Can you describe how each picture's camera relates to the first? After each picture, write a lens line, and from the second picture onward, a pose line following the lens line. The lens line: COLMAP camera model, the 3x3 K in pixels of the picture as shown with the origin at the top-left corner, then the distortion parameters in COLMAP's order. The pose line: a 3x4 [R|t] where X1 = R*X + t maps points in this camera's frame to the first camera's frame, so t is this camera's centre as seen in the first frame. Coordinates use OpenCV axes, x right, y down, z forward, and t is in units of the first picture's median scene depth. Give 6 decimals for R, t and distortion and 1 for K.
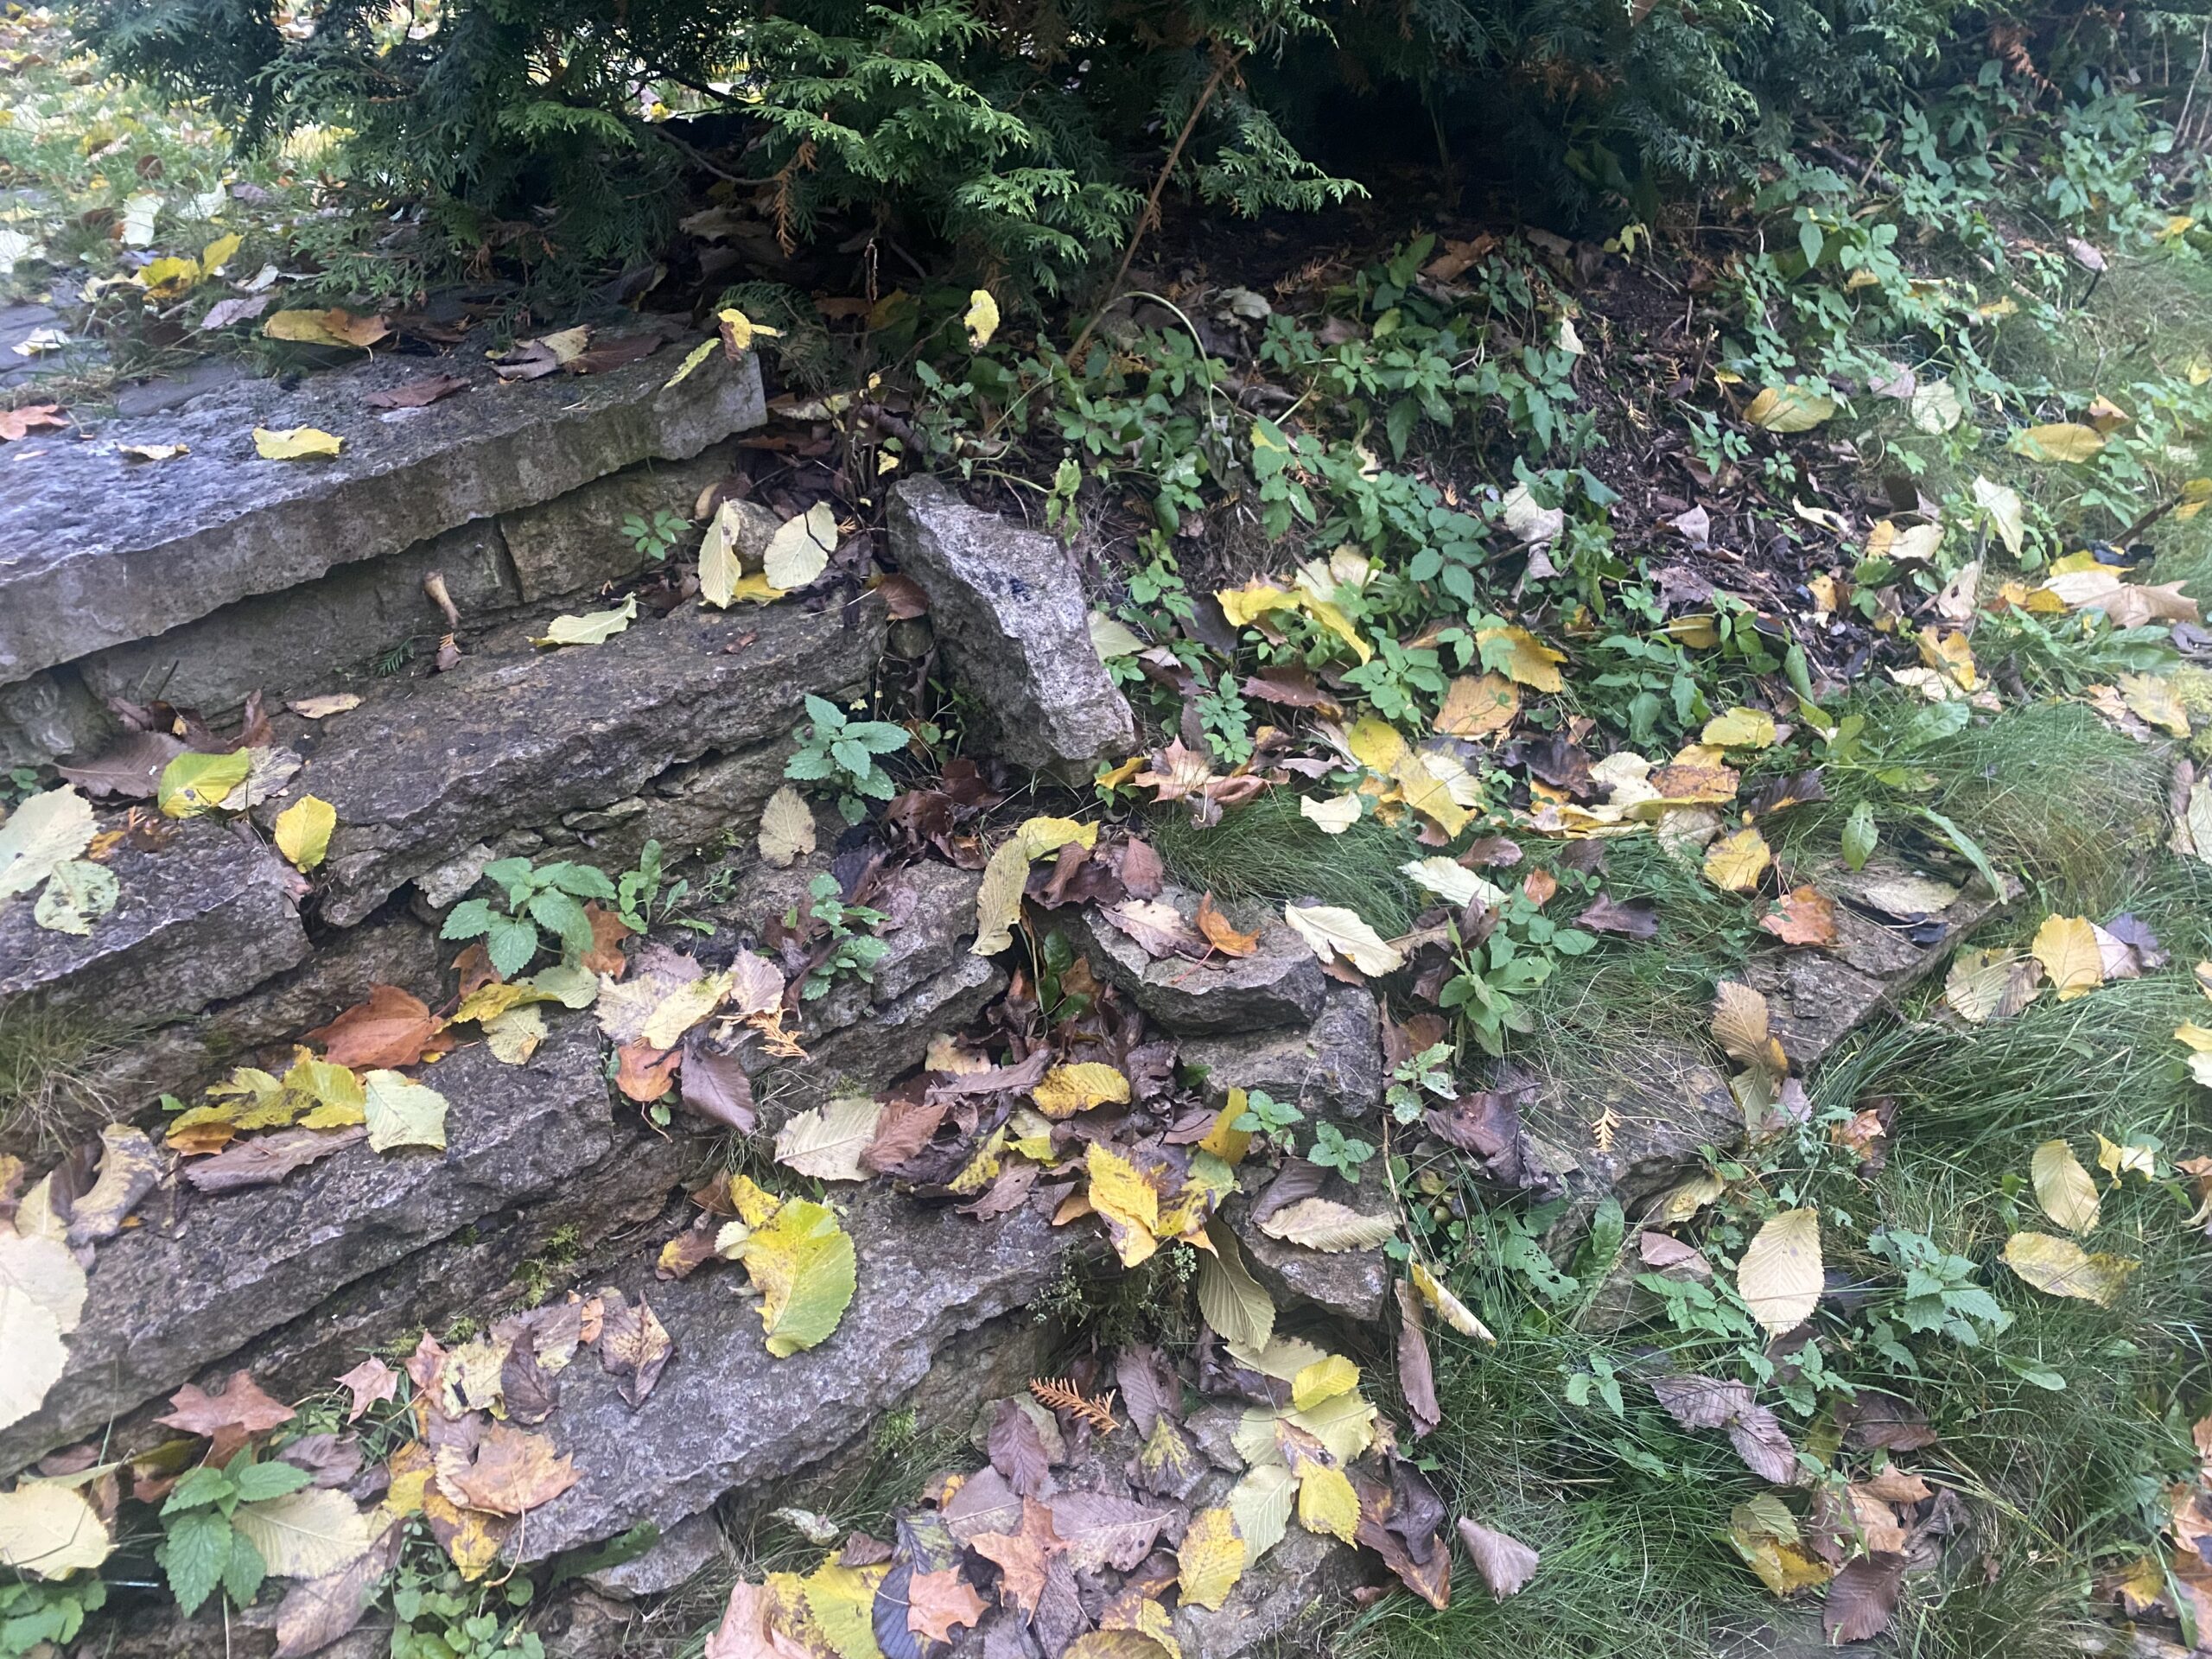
lens RADIAL K [[1670.7, 0, 1106.0], [0, 1670.7, 829.5], [0, 0, 1]] dist [-0.003864, -0.001335]
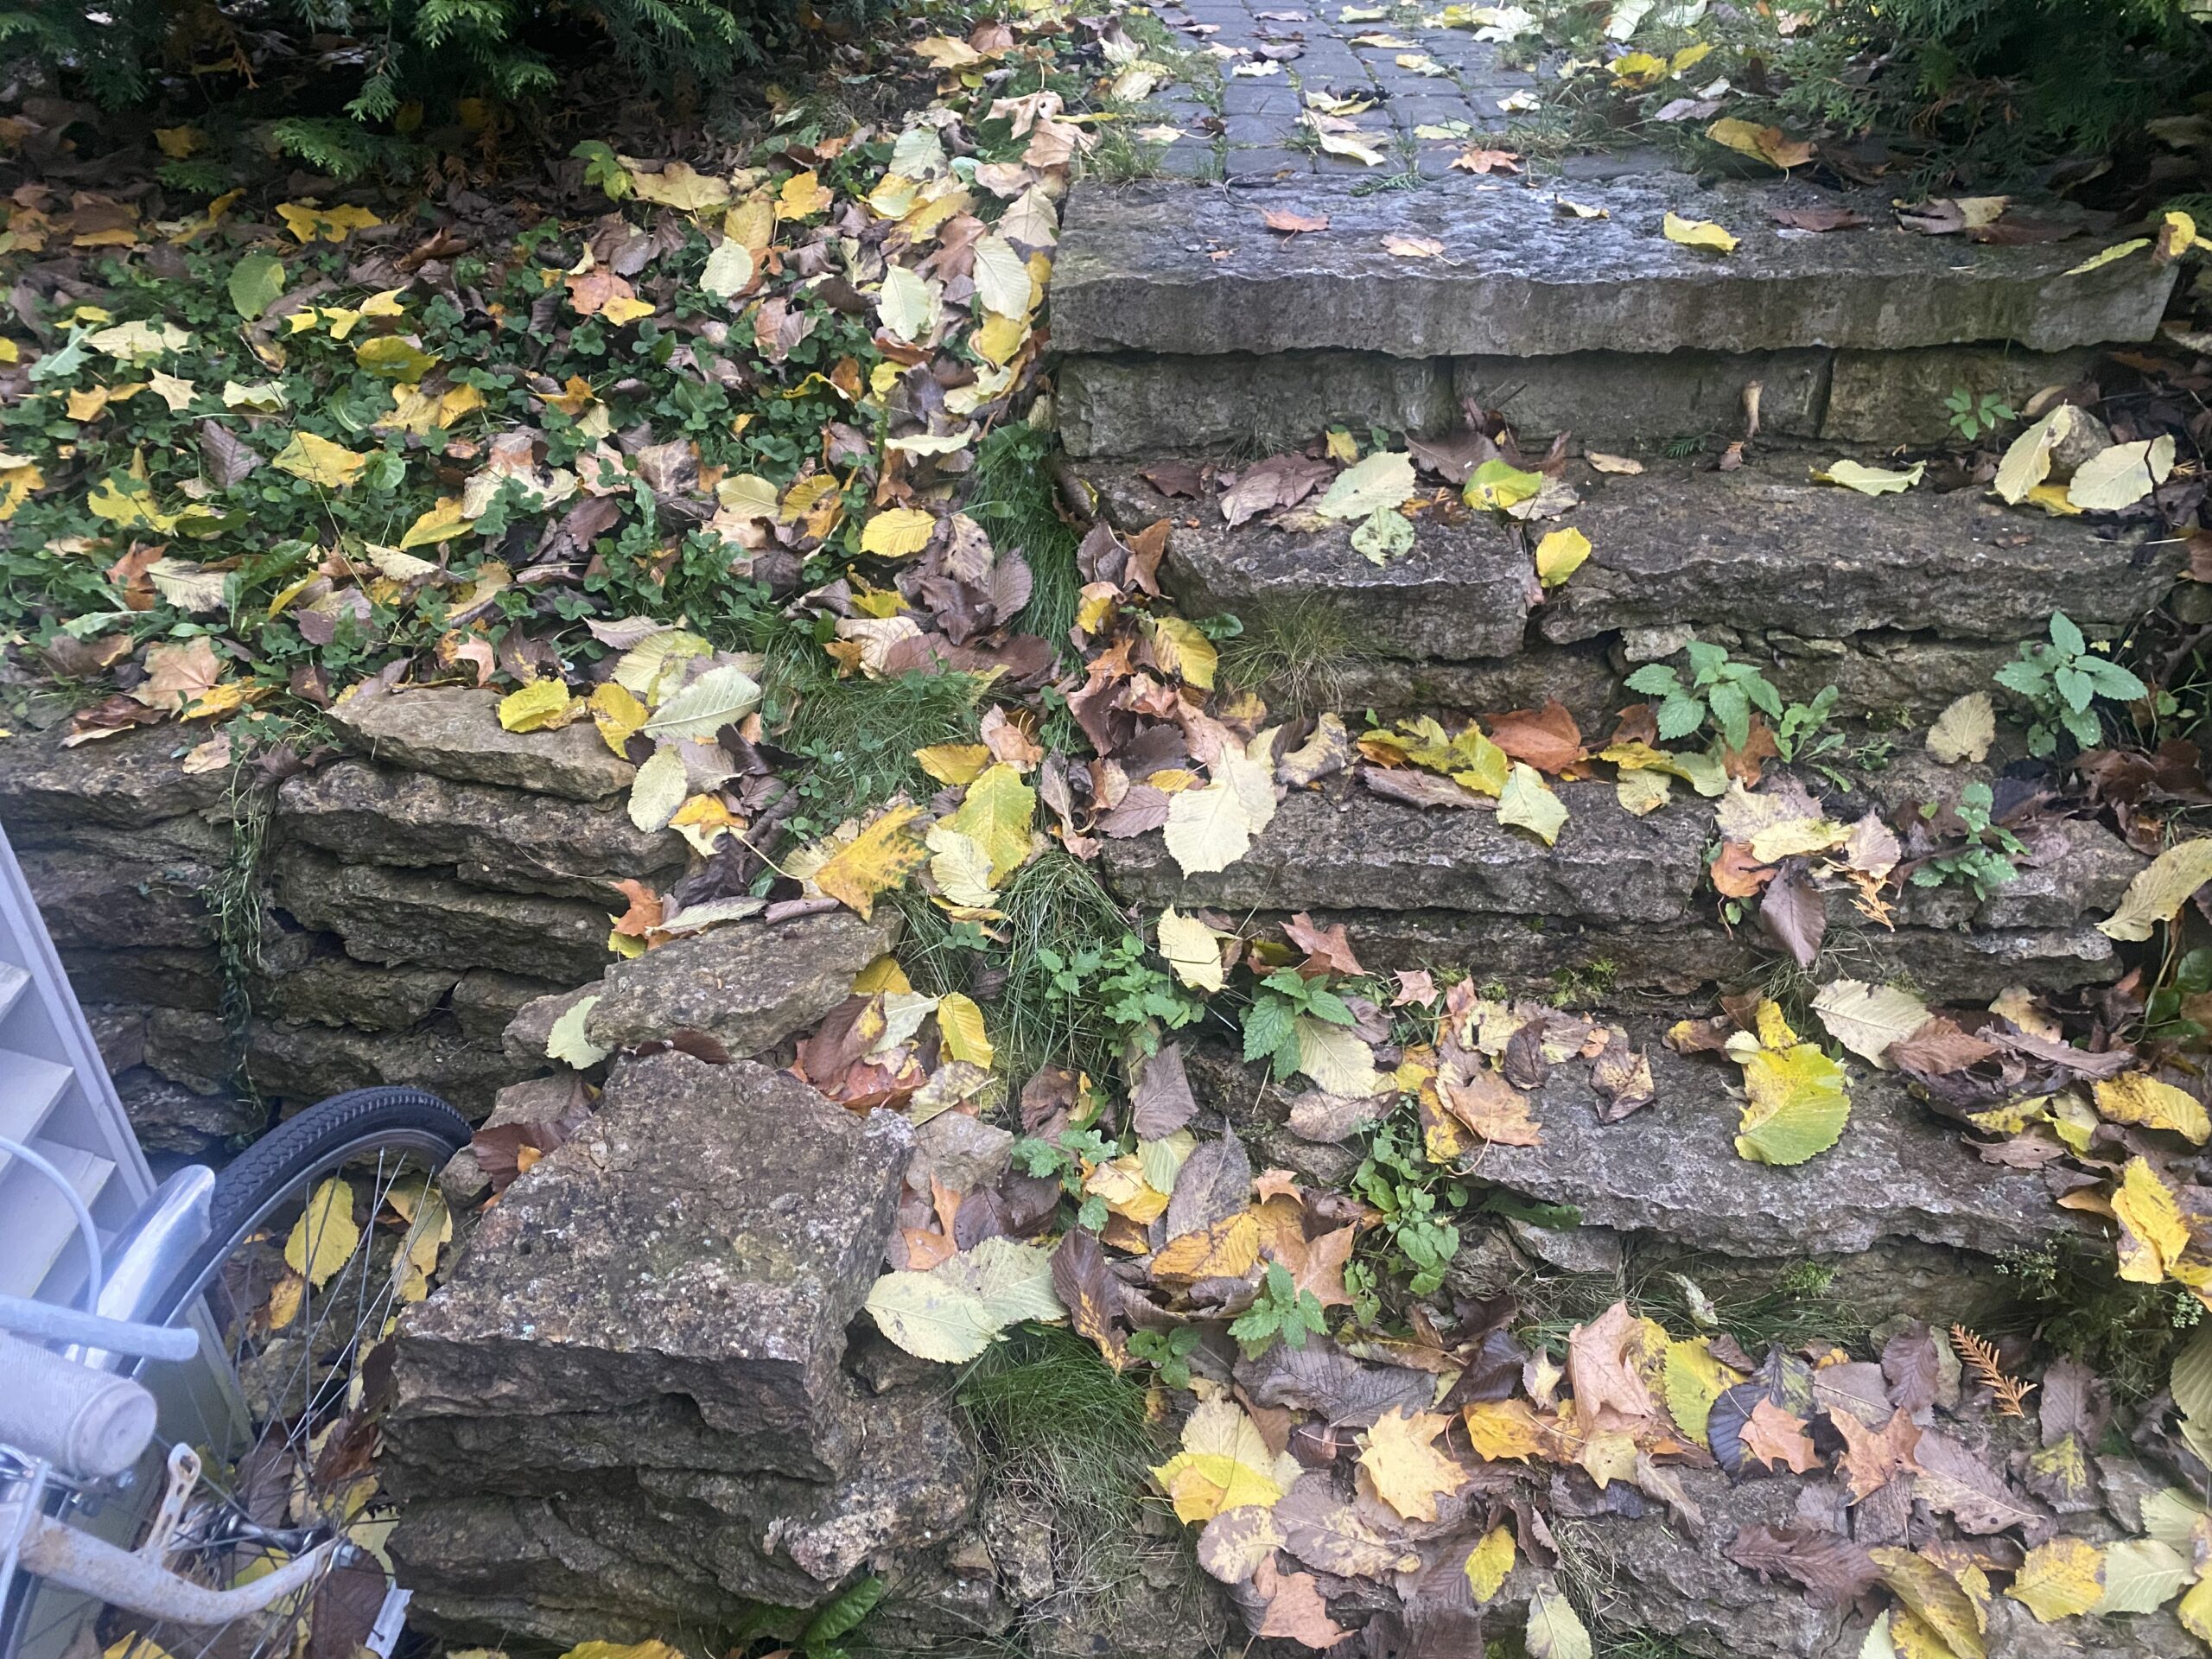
lens RADIAL K [[1649.5, 0, 1106.0], [0, 1649.5, 829.5], [0, 0, 1]] dist [0.045321, -0.067376]
pose [[0.730261, 0.436569, -0.525477, -0.021952], [-0.402108, 0.896500, 0.186002, 0.082706], [0.552293, 0.075469, 0.830227, -0.111526]]
